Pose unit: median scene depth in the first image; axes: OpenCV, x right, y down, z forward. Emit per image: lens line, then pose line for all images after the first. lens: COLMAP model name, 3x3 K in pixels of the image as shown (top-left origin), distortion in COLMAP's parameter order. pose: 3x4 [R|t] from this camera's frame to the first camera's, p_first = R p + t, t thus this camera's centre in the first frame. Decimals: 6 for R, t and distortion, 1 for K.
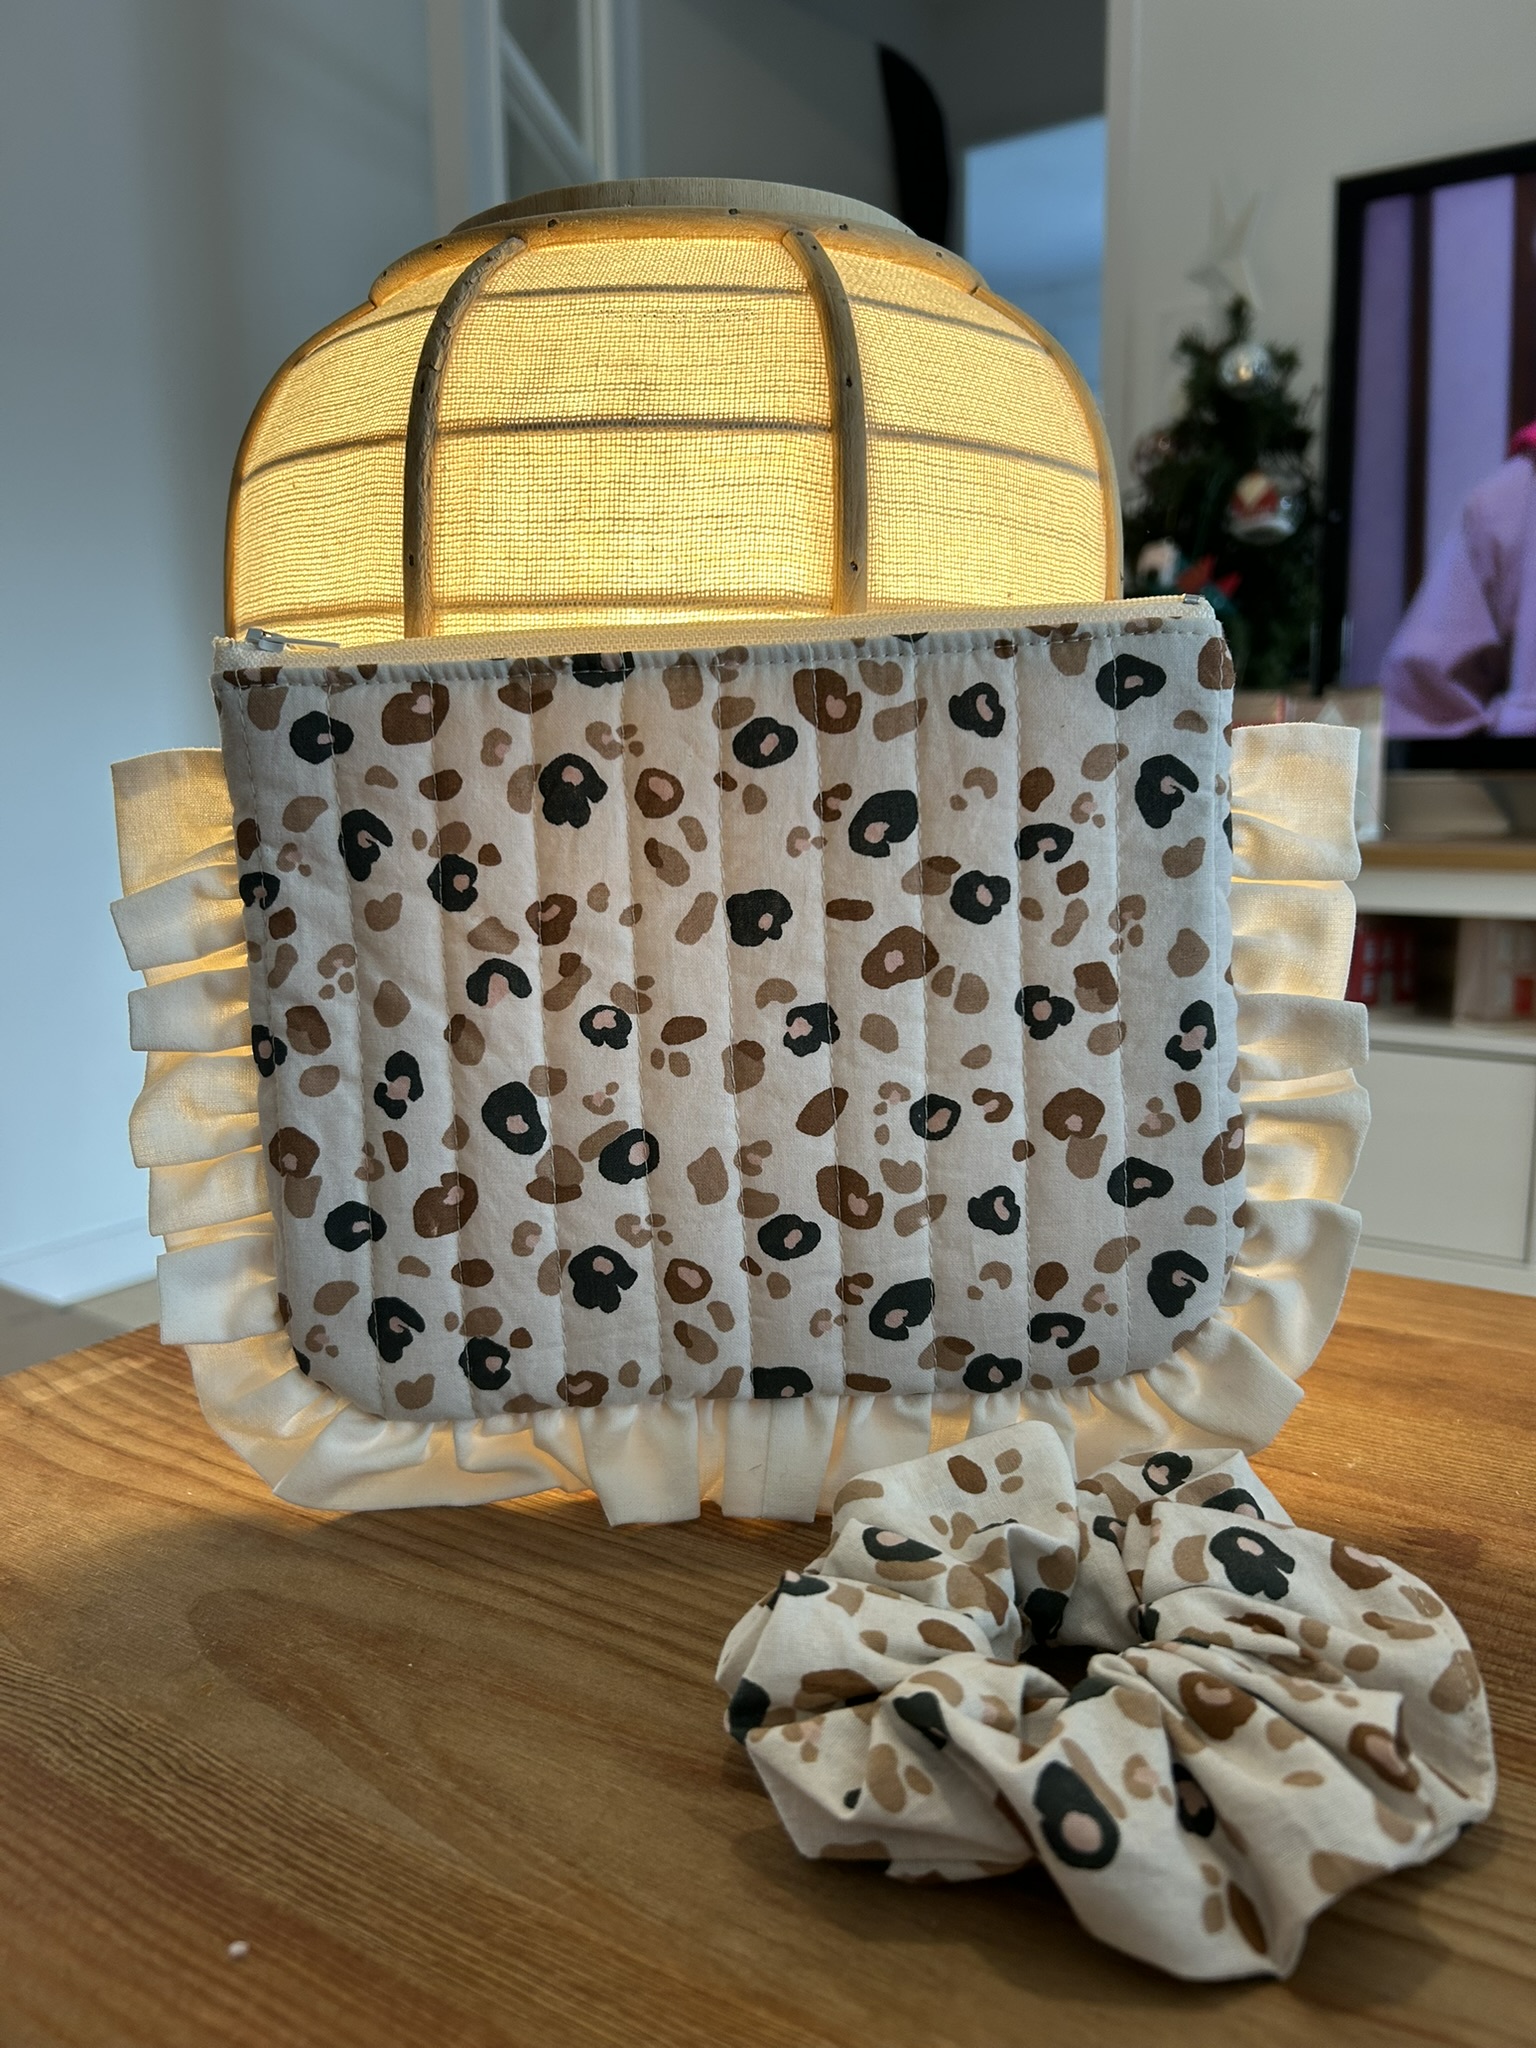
lens RADIAL K [[1615.1, 0, 755.7], [0, 1615.1, 1029.0], [0, 0, 1]] dist [0.015118, -0.036790]
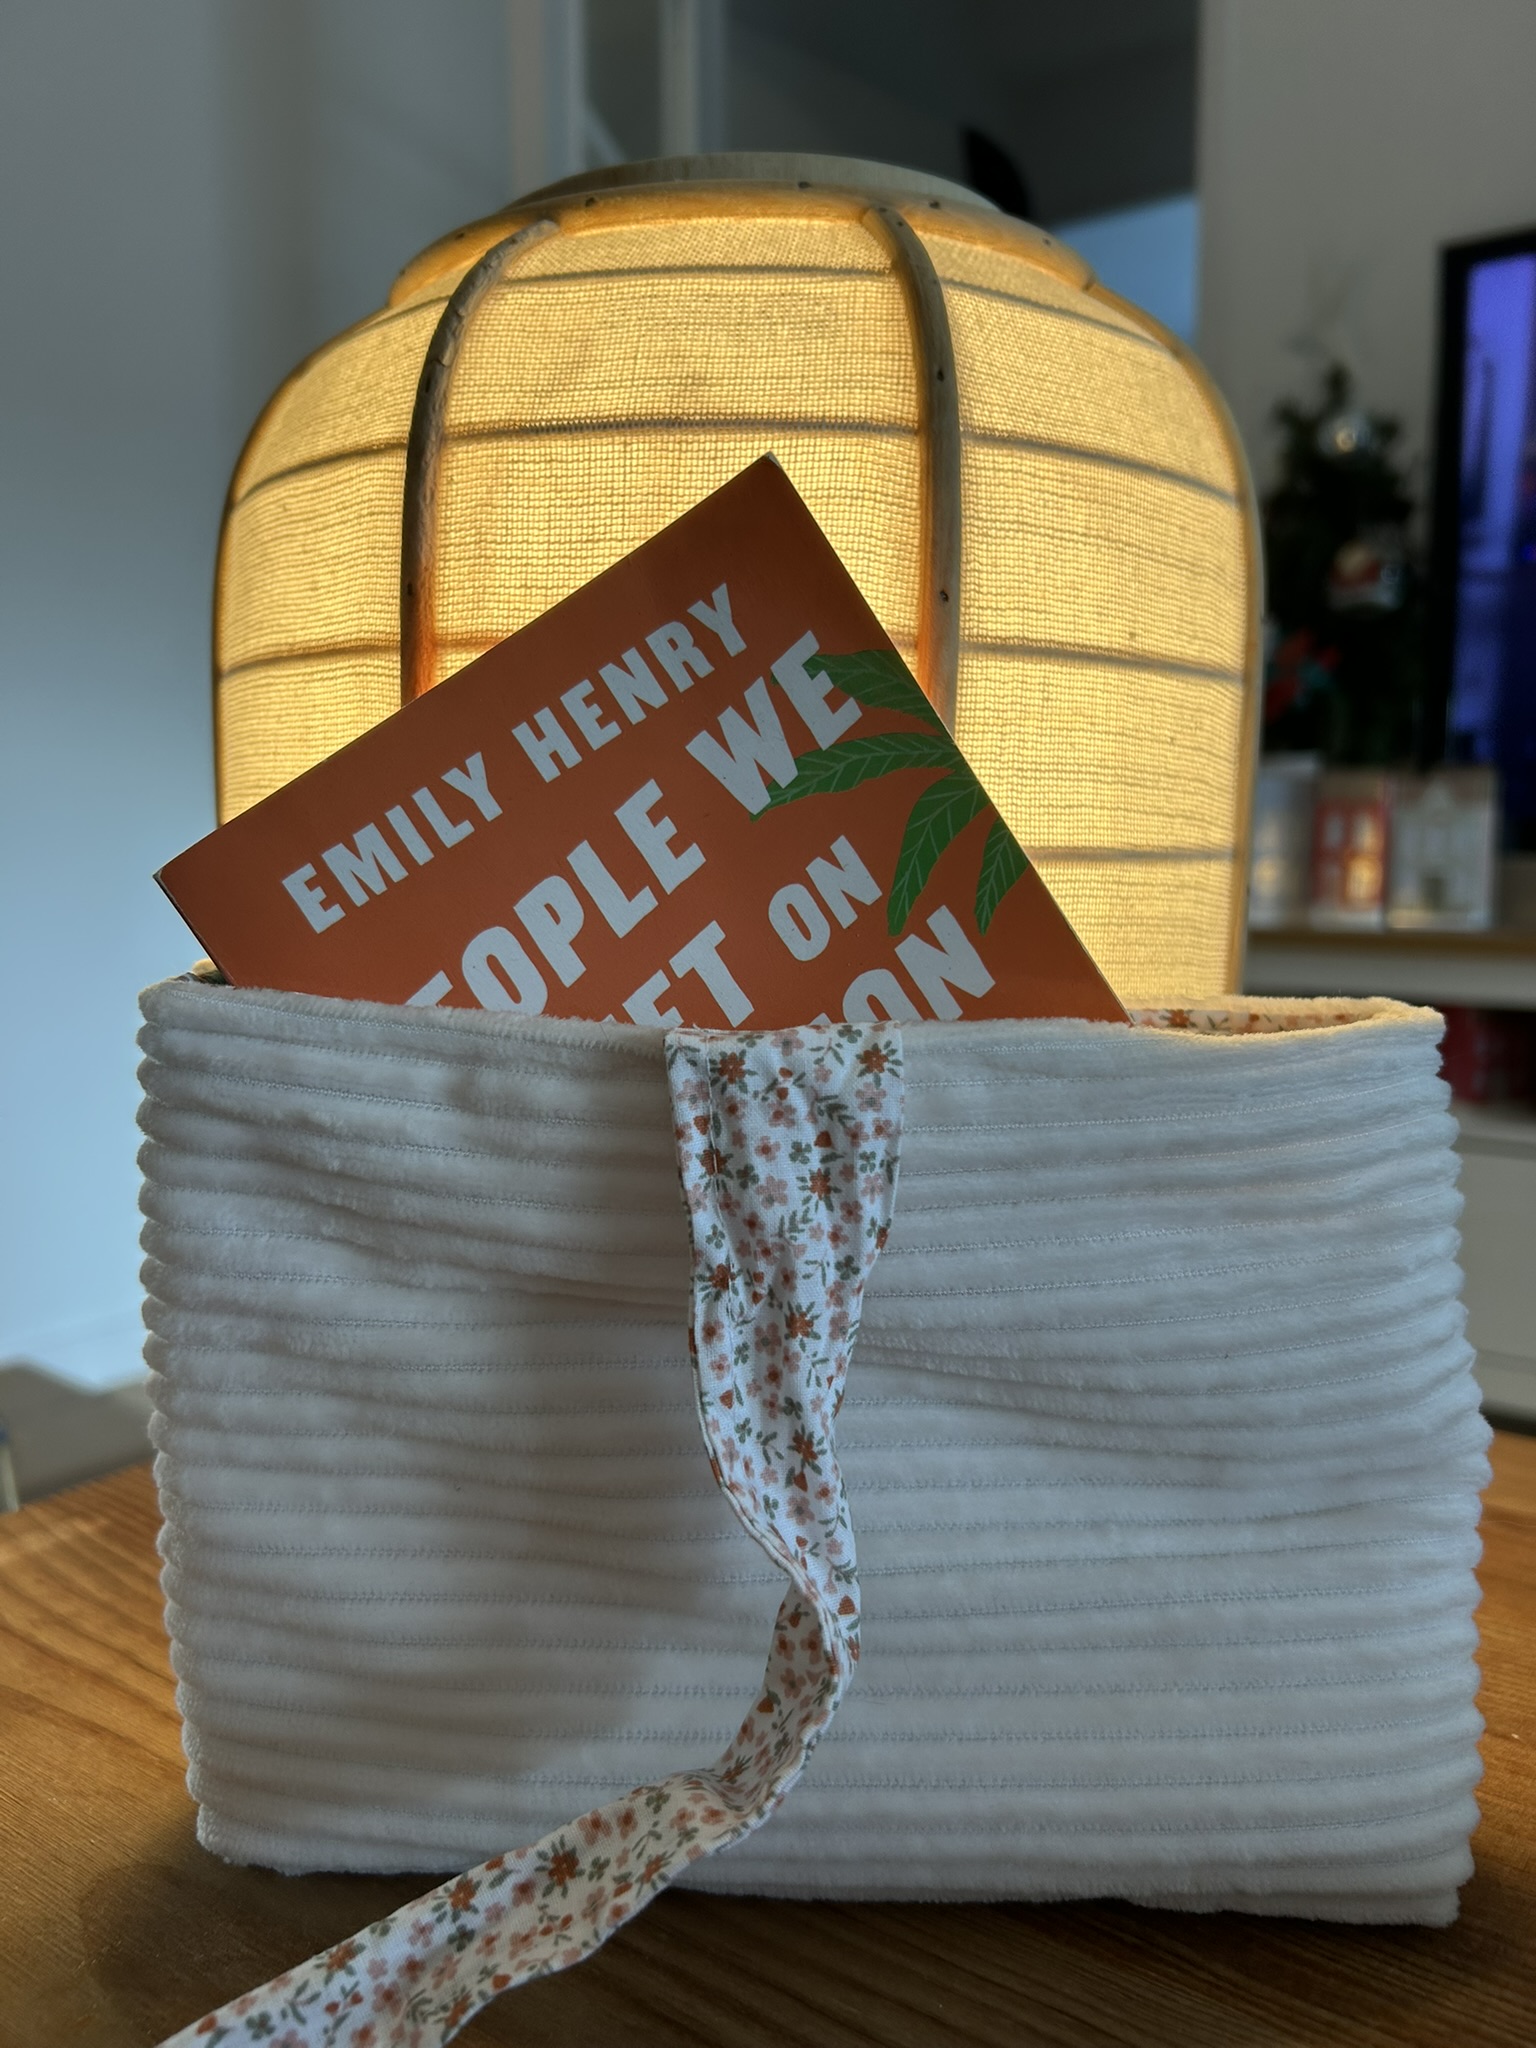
lens RADIAL K [[1615.1, 0, 750.3], [0, 1615.1, 1023.9], [0, 0, 1]] dist [0.015118, -0.036790]
pose [[0.998704, 0.014785, -0.048693, 0.005907], [-0.017204, 0.998619, -0.049636, -0.027714], [0.047892, 0.050410, 0.997580, 0.185608]]
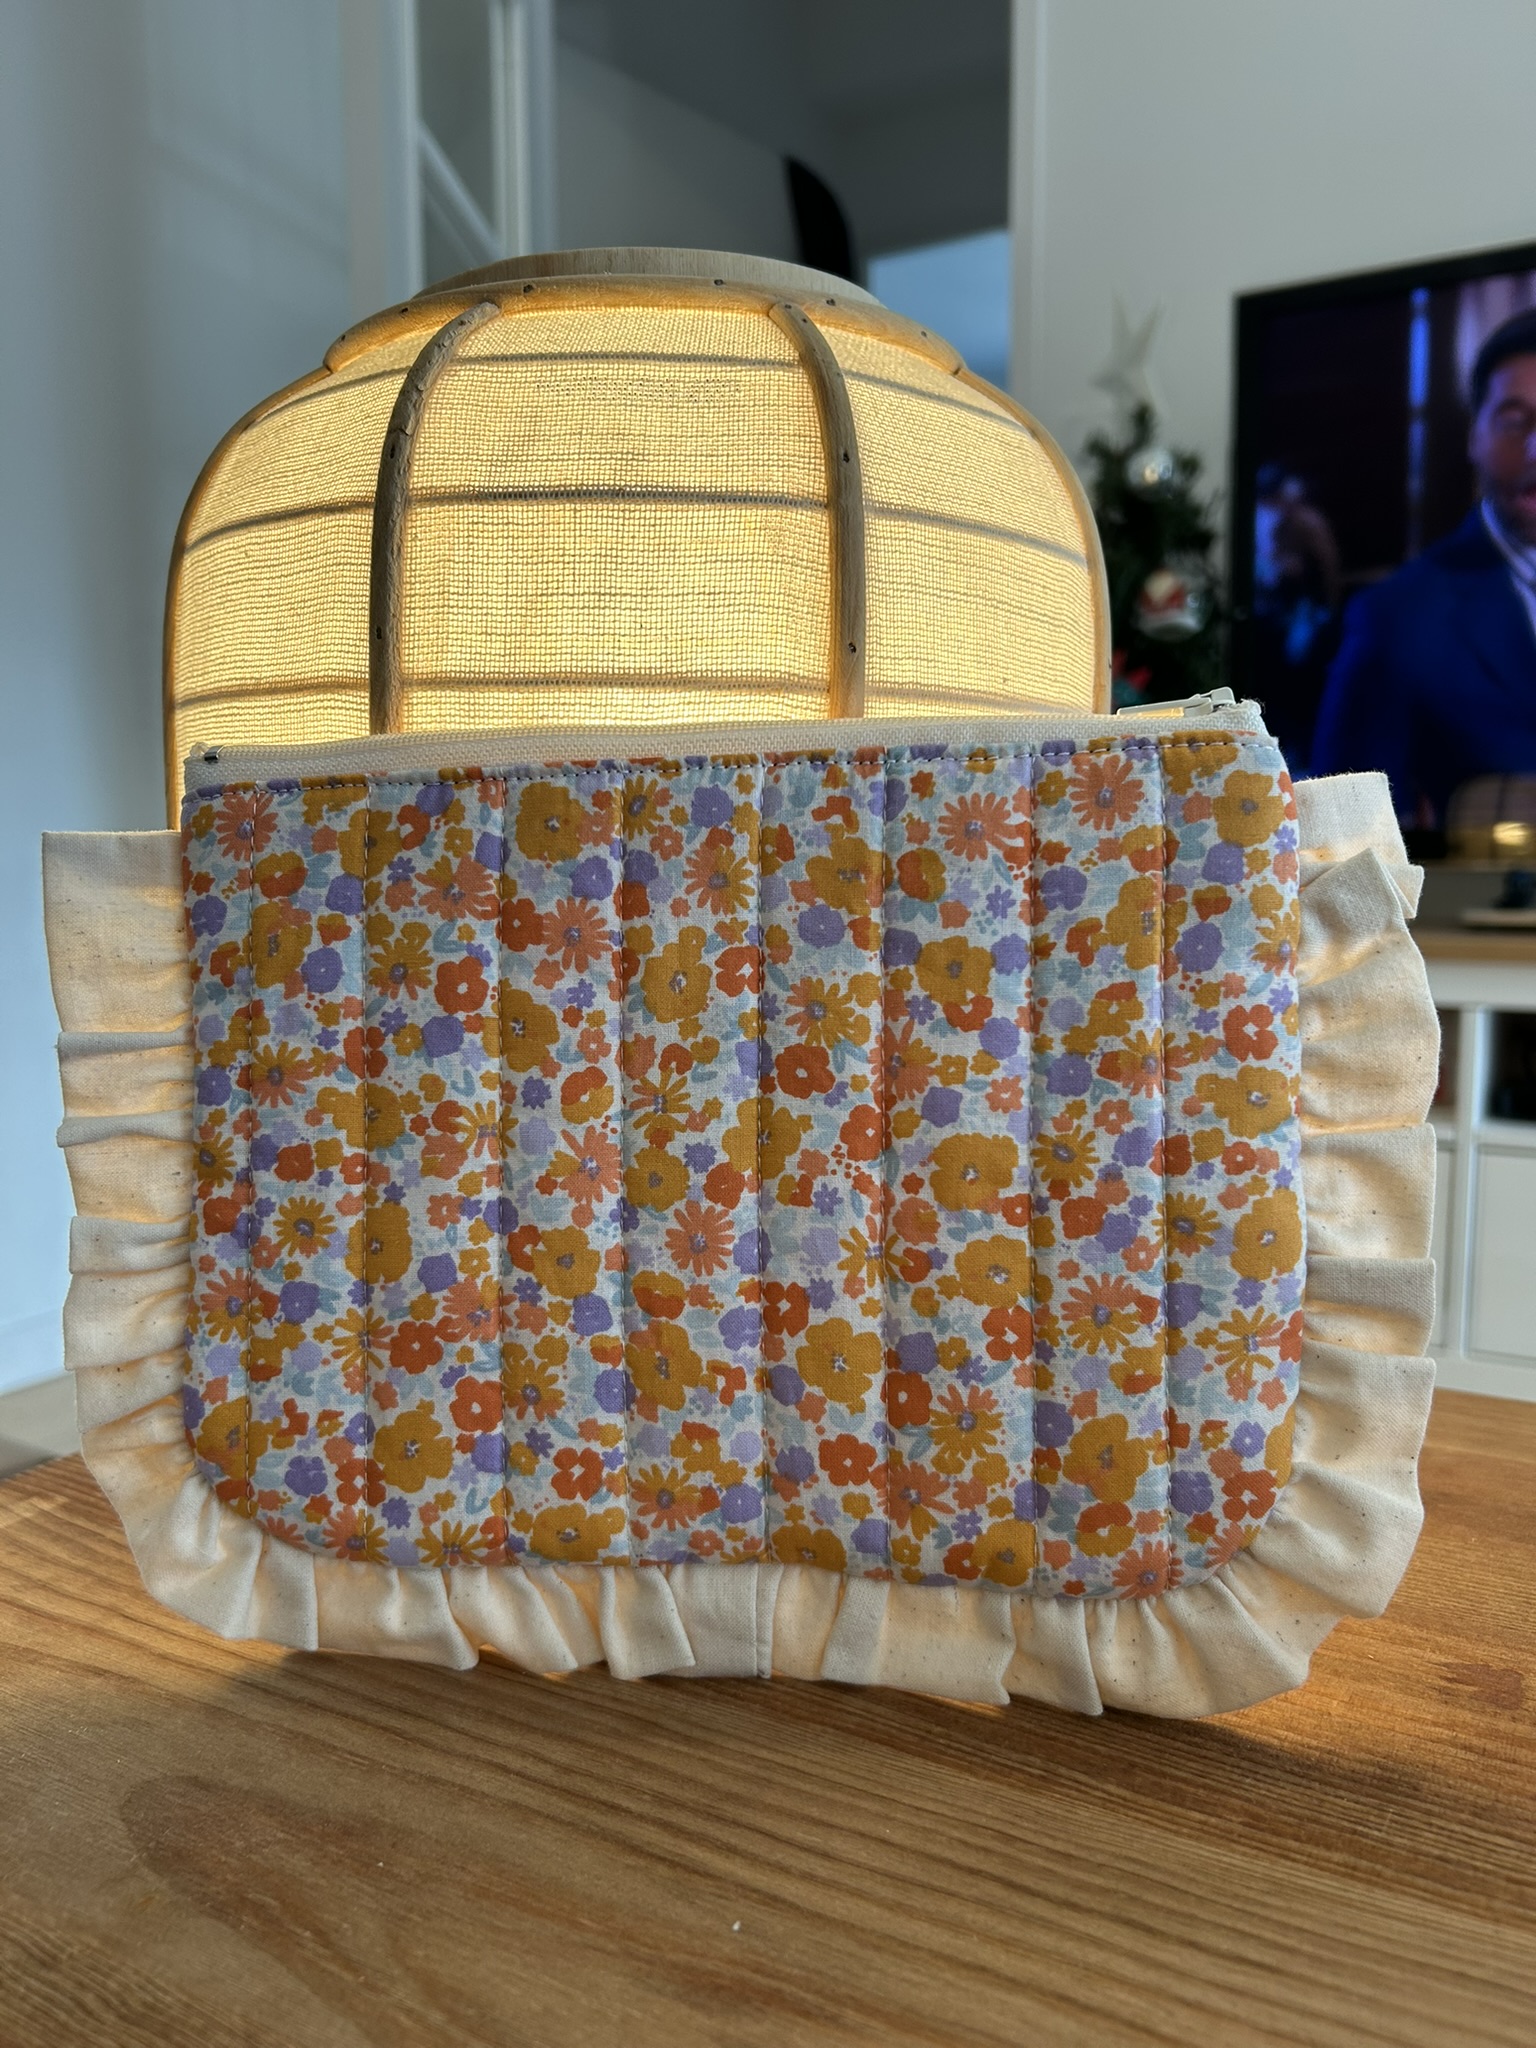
lens RADIAL K [[1615.1, 0, 766.8], [0, 1615.1, 1022.8], [0, 0, 1]] dist [0.015118, -0.036790]
pose [[0.997596, -0.000651, 0.069292, -0.053502], [0.004539, 0.998422, -0.055972, -0.012498], [-0.069146, 0.056152, 0.996025, 0.067302]]
